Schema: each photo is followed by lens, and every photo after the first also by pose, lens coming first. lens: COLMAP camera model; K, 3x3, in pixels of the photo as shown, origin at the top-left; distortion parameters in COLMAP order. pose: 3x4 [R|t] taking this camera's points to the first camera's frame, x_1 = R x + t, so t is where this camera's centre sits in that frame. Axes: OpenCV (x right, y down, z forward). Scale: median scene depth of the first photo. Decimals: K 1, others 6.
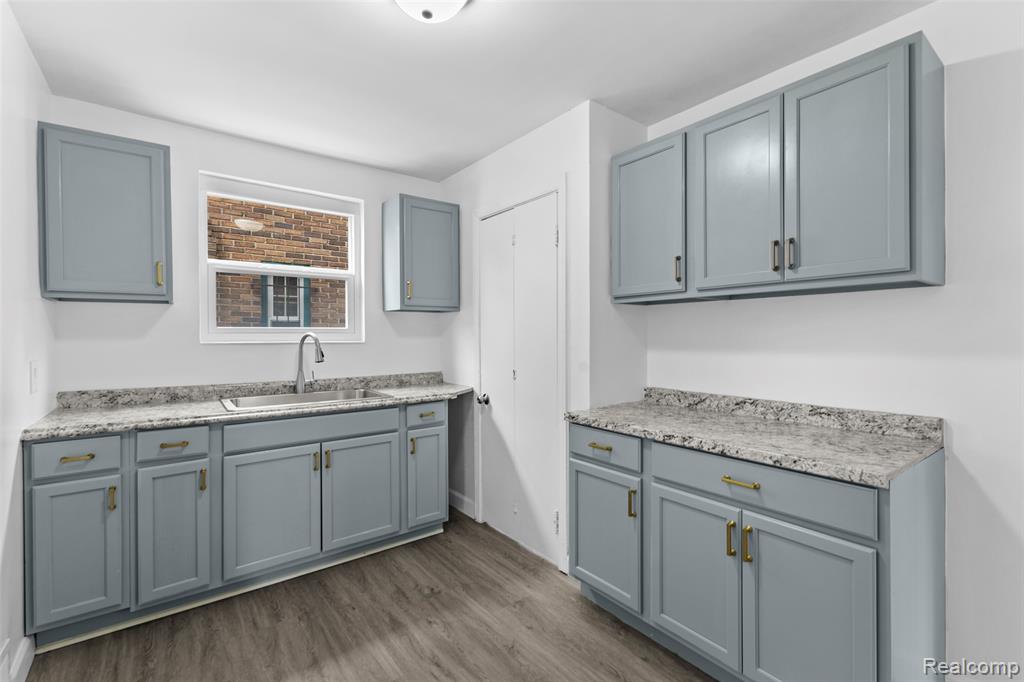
lens RADIAL K [[455.7, 0, 517.8], [0, 455.7, 336.0], [0, 0, 1]] dist [0.009302, -0.000006]
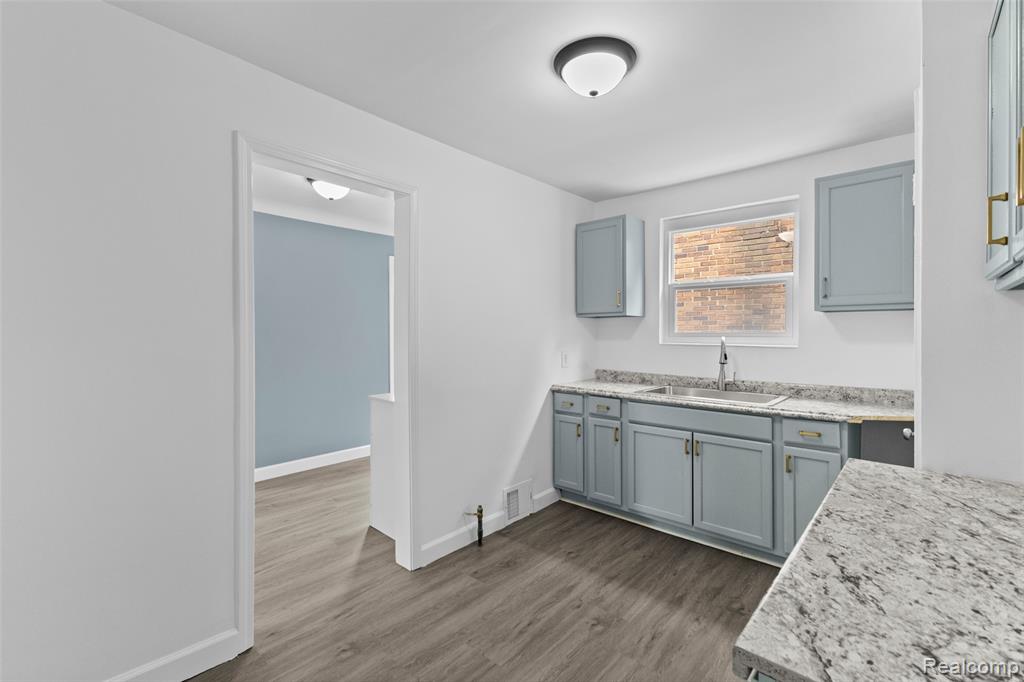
lens RADIAL K [[455.7, 0, 517.8], [0, 455.7, 341.1], [0, 0, 1]] dist [0.009302, -0.000006]
pose [[0.186697, 0.016889, -0.982272, 0.655035], [-0.007966, 0.999845, 0.015677, -0.012801], [0.982385, 0.004898, 0.186803, 0.362560]]
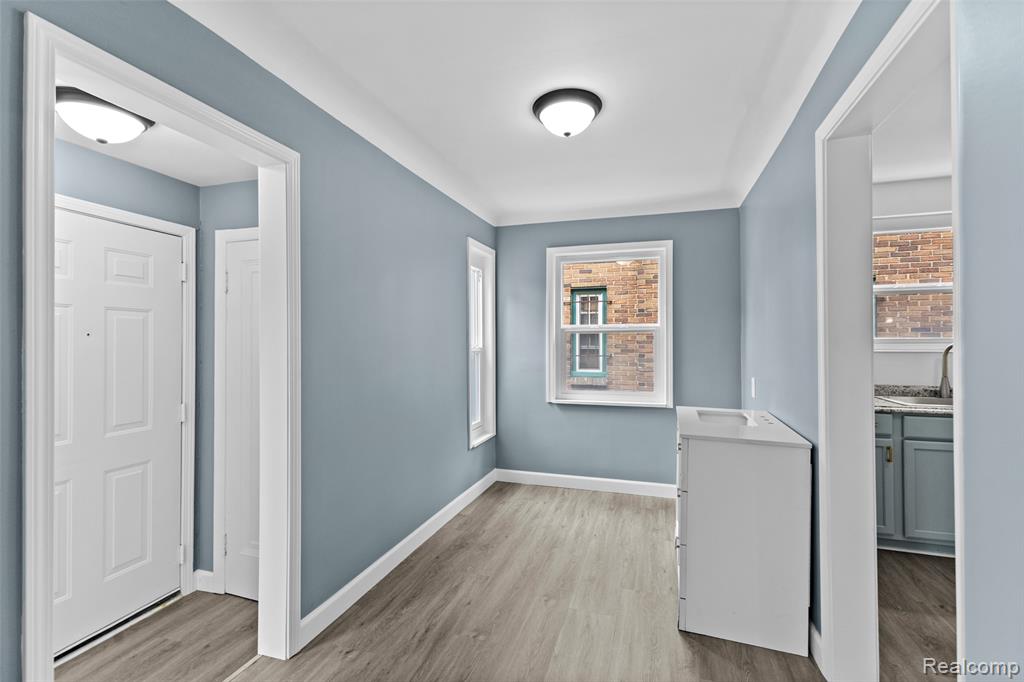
lens RADIAL K [[455.7, 0, 514.0], [0, 455.7, 340.9], [0, 0, 1]] dist [0.009302, -0.000006]
pose [[0.567937, -0.003768, -0.823063, -0.187419], [-0.001515, 0.999983, -0.005623, -0.005861], [0.823071, 0.004440, 0.567922, -0.596465]]
